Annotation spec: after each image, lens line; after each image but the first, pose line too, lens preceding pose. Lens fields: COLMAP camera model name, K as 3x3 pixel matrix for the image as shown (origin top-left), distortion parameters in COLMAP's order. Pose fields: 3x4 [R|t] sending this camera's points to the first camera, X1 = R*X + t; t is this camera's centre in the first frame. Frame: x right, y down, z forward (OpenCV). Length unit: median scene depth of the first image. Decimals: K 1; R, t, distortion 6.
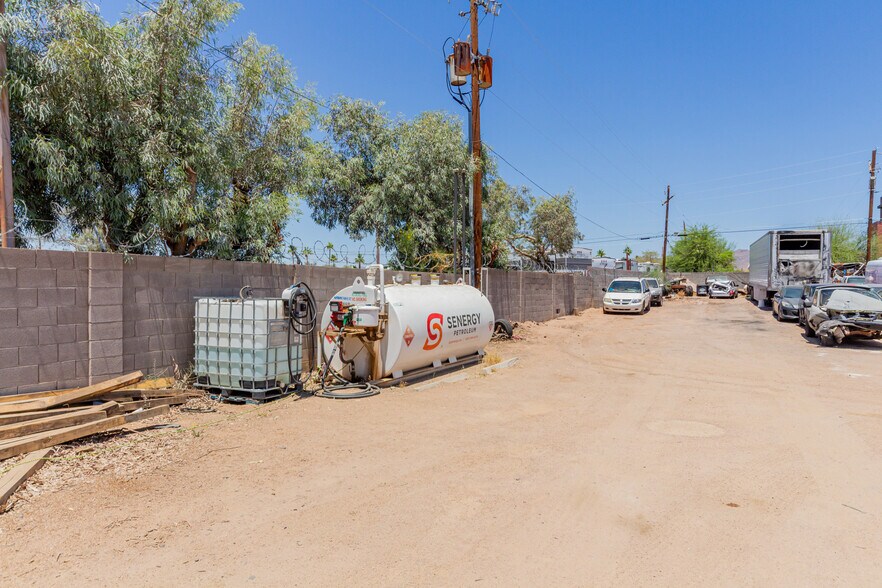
lens RADIAL K [[584.2, 0, 439.7], [0, 584.2, 292.5], [0, 0, 1]] dist [0.003063, -0.001032]
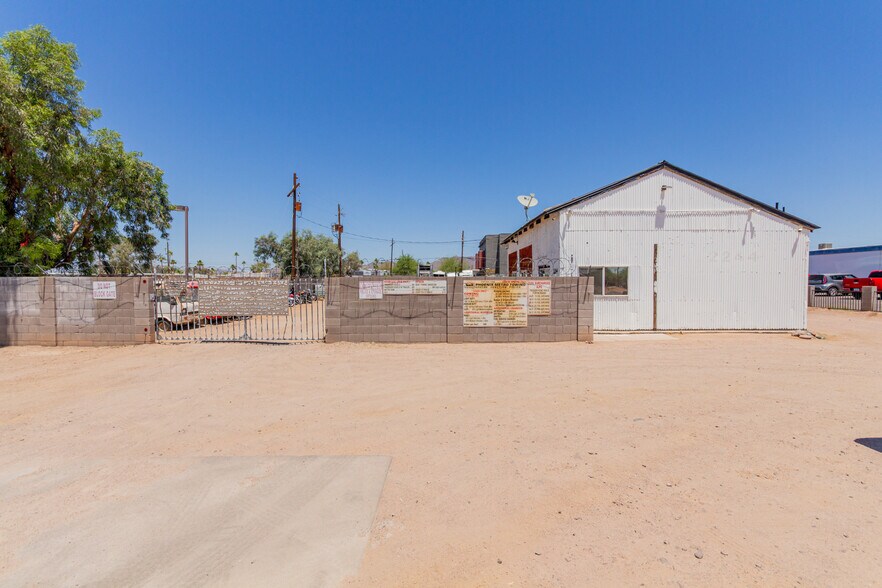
lens RADIAL K [[408.0, 0, 442.9], [0, 408.0, 296.0], [0, 0, 1]] dist [0.008205, 0.001262]
pose [[0.890980, -0.021893, 0.453514, -0.366438], [0.009985, 0.999540, 0.028635, 0.008761], [-0.453933, -0.020985, 0.890789, -1.156591]]
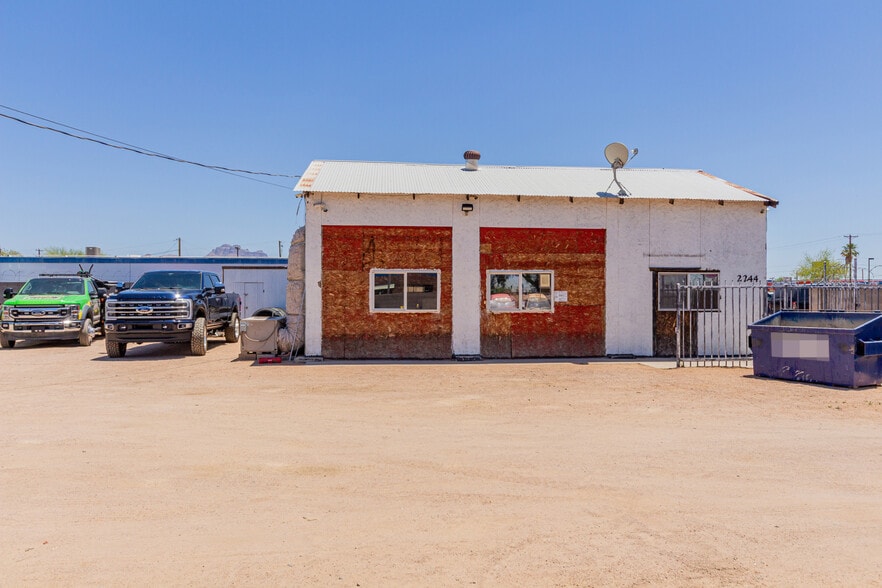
lens RADIAL K [[618.9, 0, 434.4], [0, 618.9, 303.6], [0, 0, 1]] dist [-0.008512, 0.000948]
pose [[-0.548514, -0.009962, 0.836082, -0.342522], [0.008390, 0.999813, 0.017417, 0.005518], [-0.836099, 0.016568, -0.548328, -0.296525]]
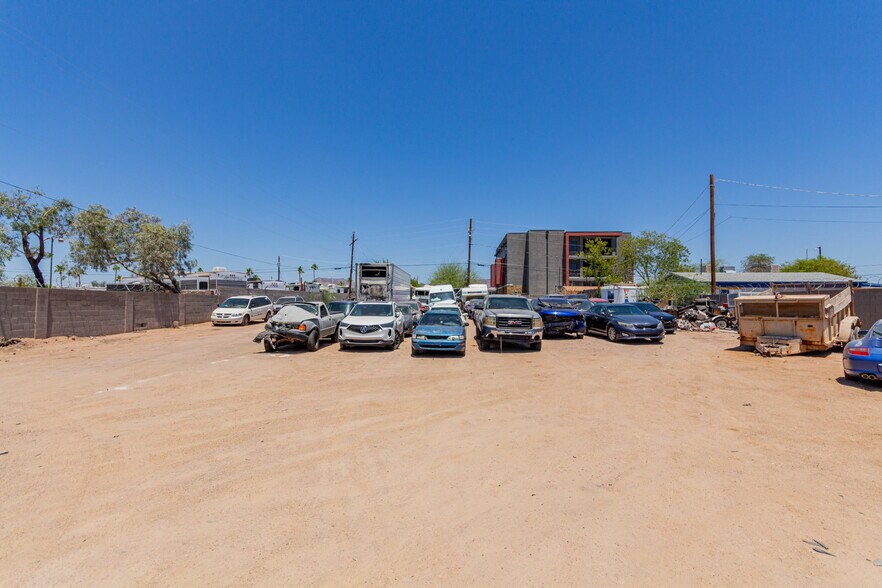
lens RADIAL K [[408.0, 0, 443.9], [0, 408.0, 293.1], [0, 0, 1]] dist [0.008205, 0.001262]
pose [[0.904227, 0.010530, 0.426922, 0.349033], [0.004490, 0.999406, -0.034160, 0.000374], [-0.427028, 0.032805, 0.903643, 0.037325]]
